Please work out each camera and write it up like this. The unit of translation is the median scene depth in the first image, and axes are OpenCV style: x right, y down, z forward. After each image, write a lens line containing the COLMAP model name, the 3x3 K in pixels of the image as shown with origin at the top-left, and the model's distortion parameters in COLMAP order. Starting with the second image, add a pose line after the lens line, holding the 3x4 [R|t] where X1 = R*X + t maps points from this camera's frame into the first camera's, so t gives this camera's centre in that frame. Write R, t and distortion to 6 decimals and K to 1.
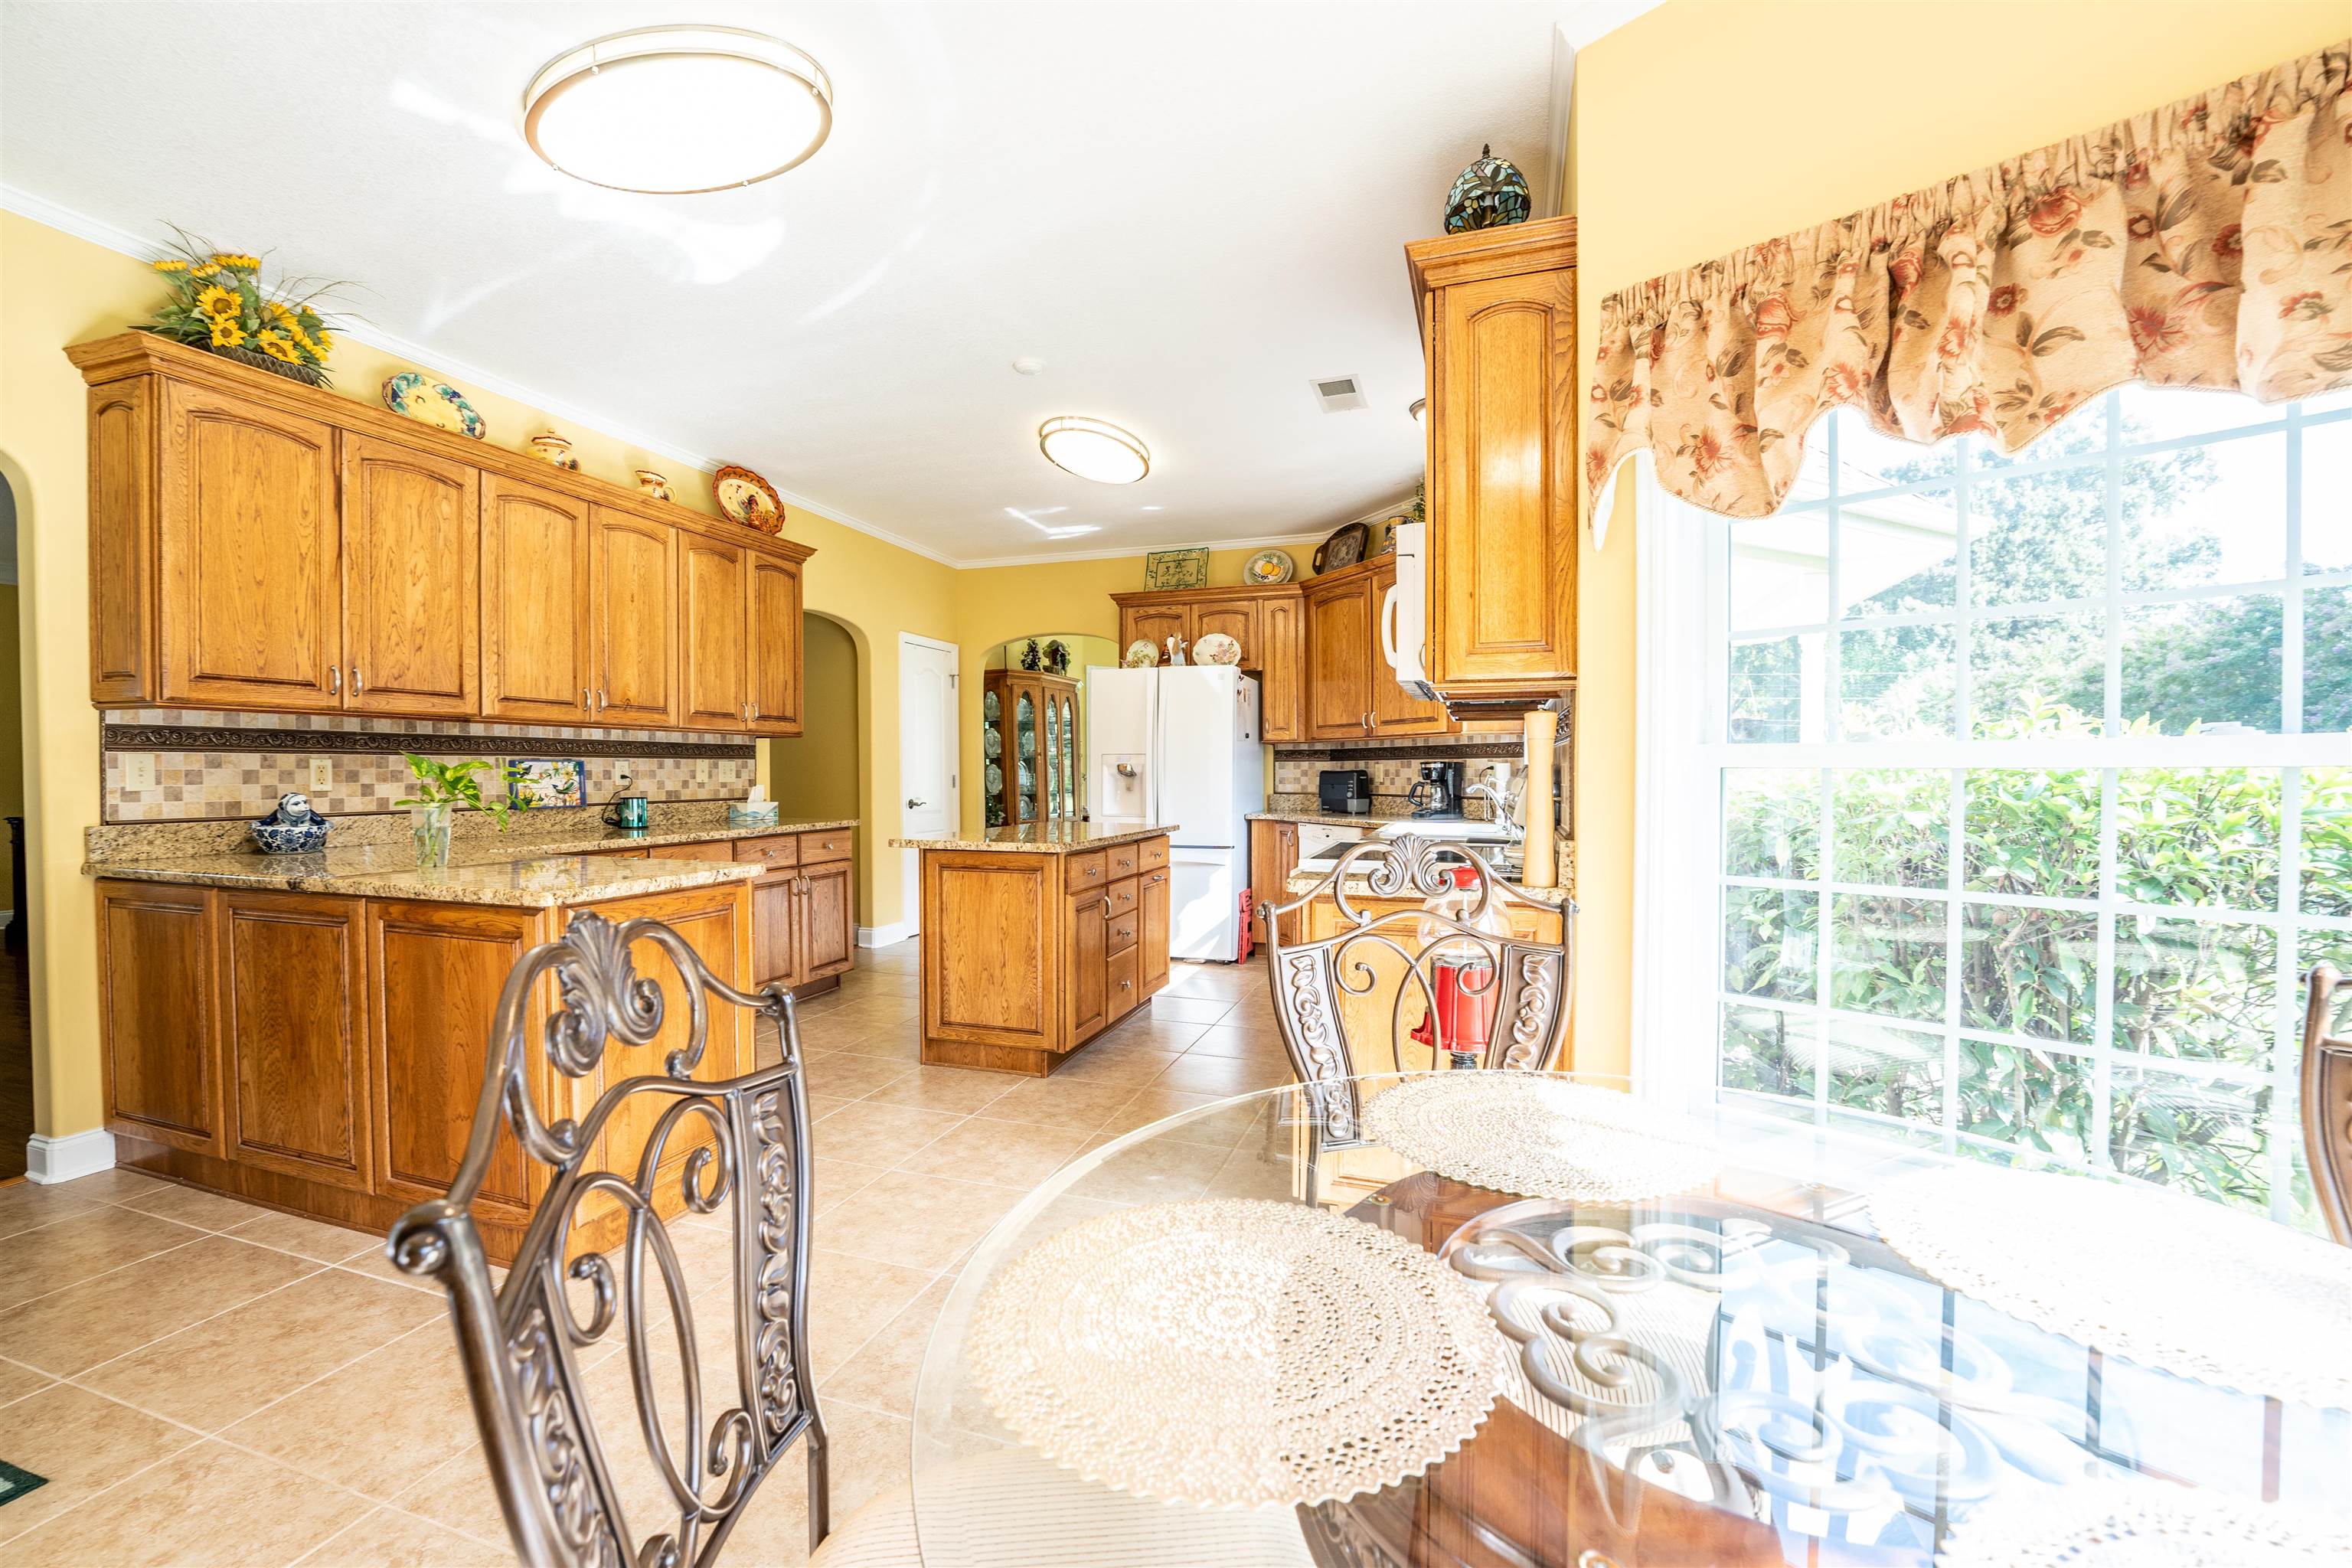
lens RADIAL K [[945.1, 0, 1177.1], [0, 945.1, 790.8], [0, 0, 1]] dist [-0.025176, 0.000108]
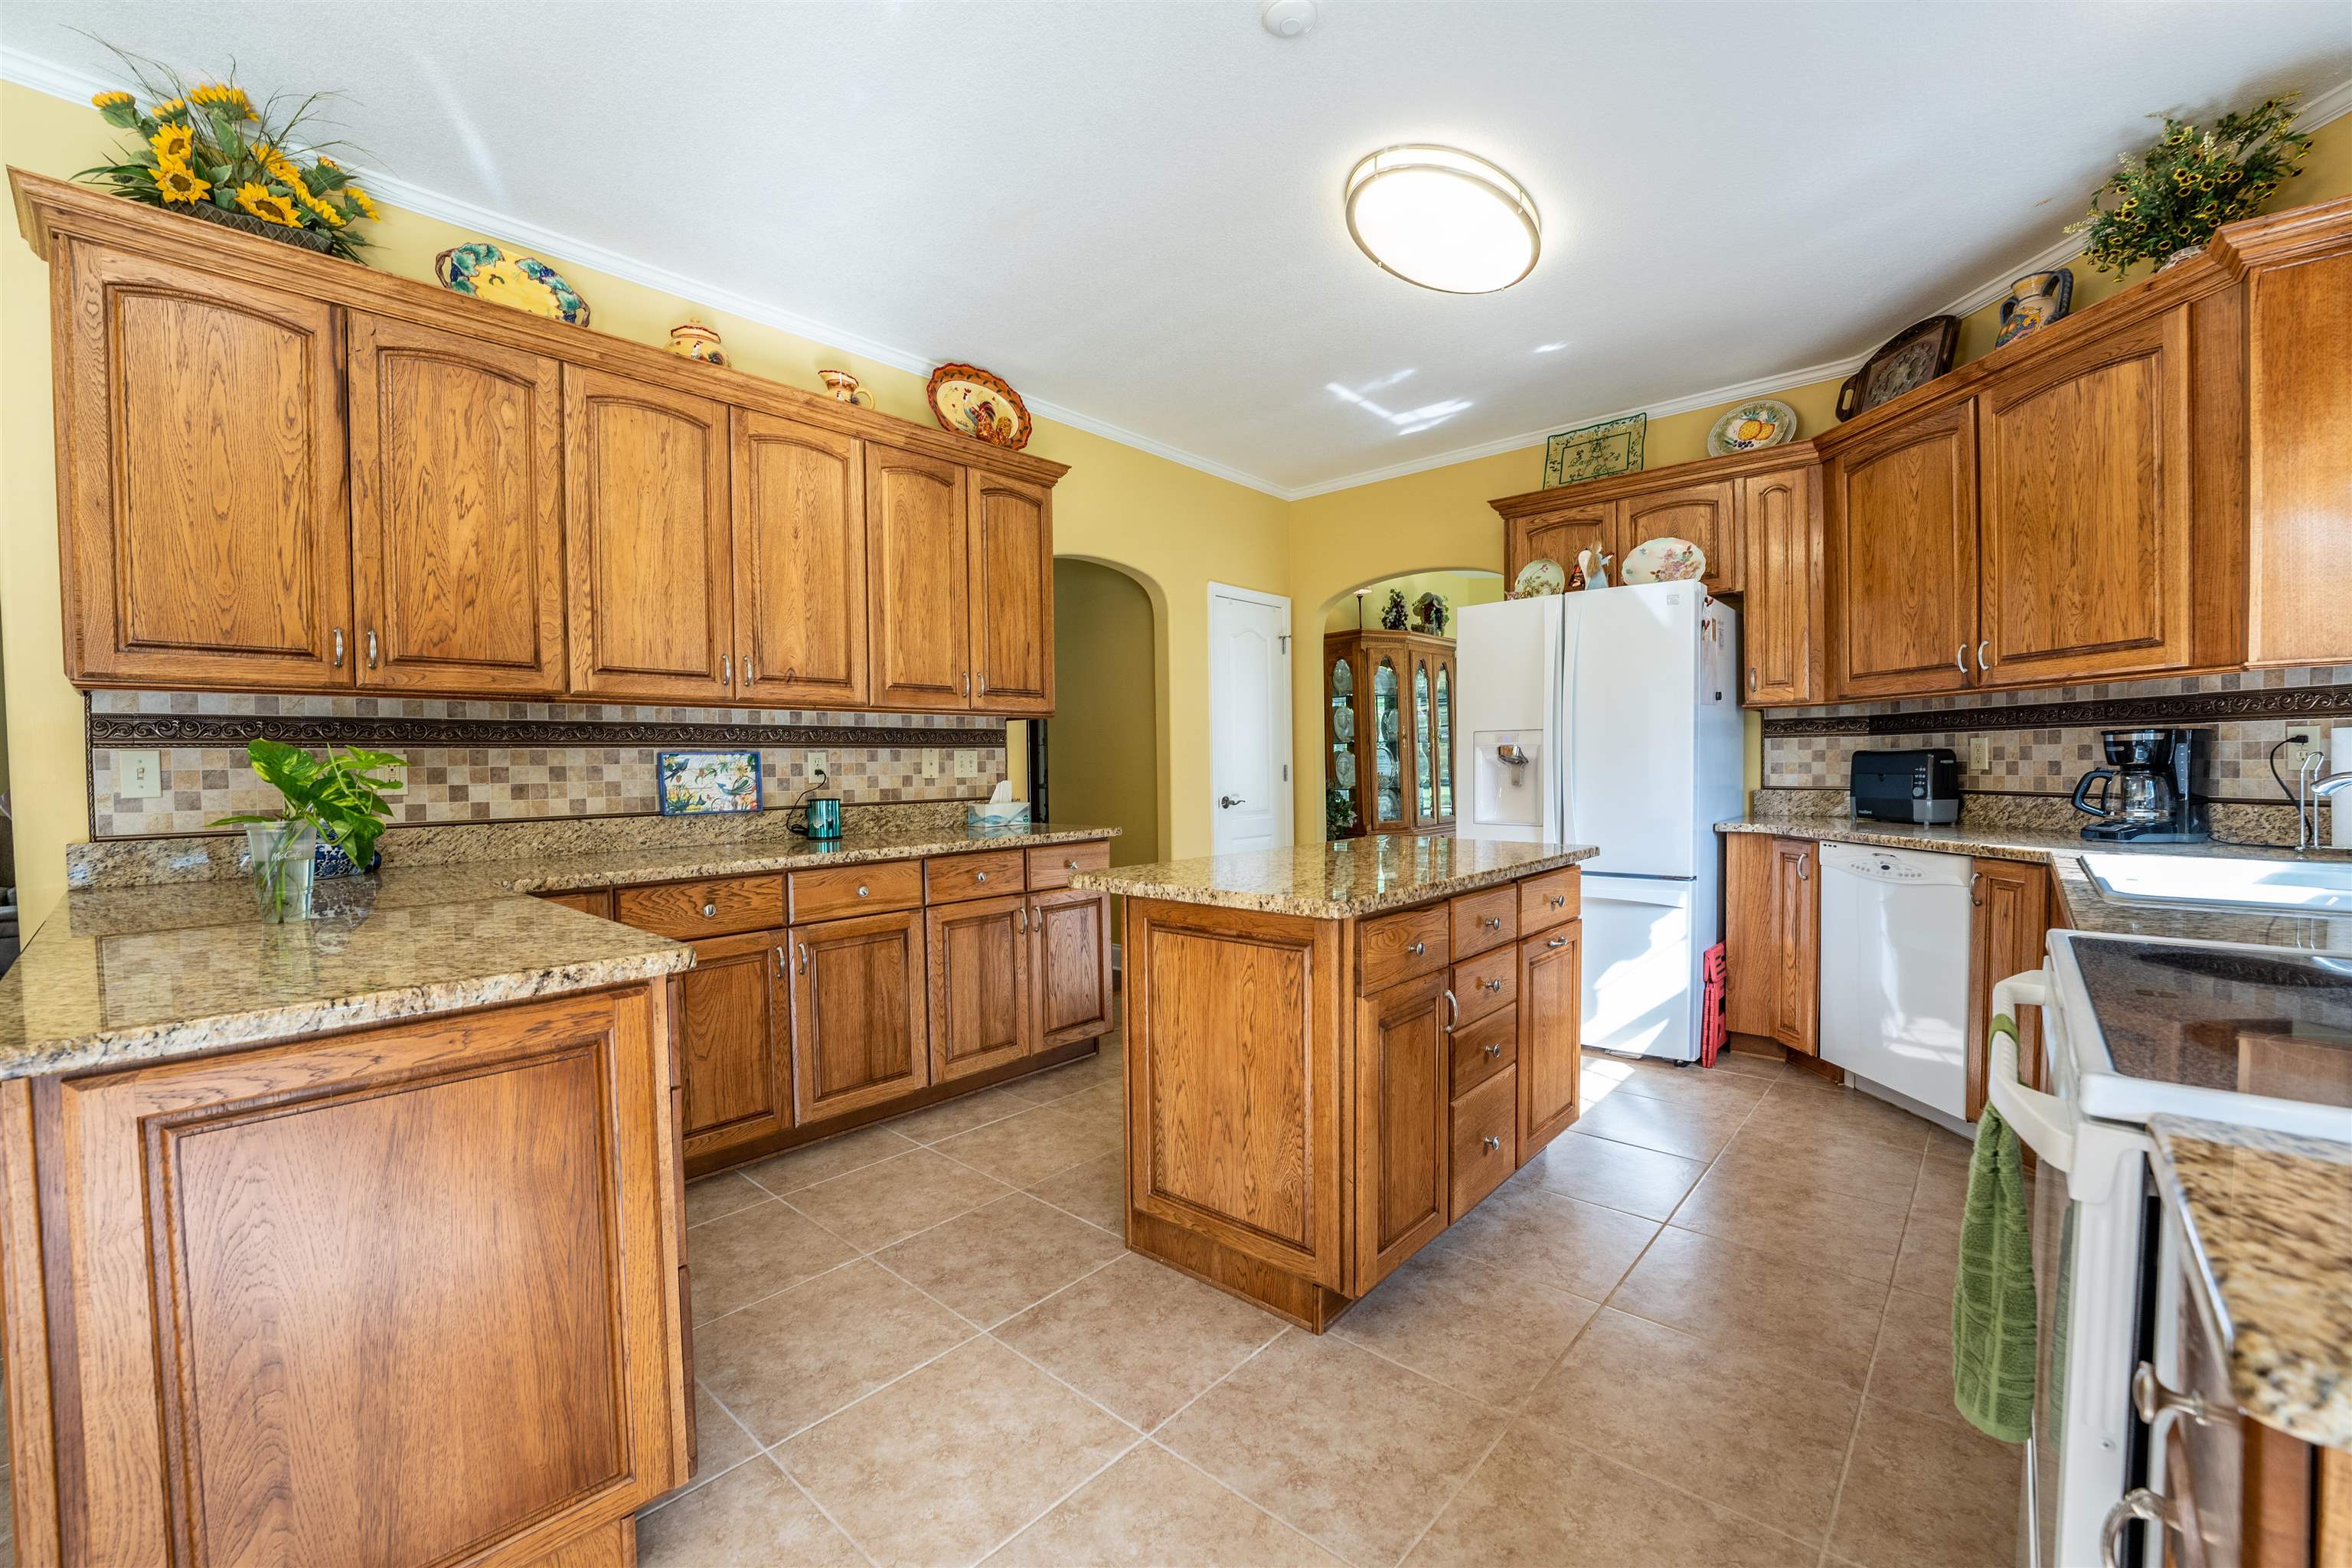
lens RADIAL K [[945.1, 0, 1177.1], [0, 945.1, 790.8], [0, 0, 1]] dist [-0.025176, 0.000108]
pose [[0.912887, 0.000271, -0.408212, 0.001789], [0.004571, 0.999930, 0.010887, -0.006496], [0.408187, -0.011805, 0.912822, 0.398142]]
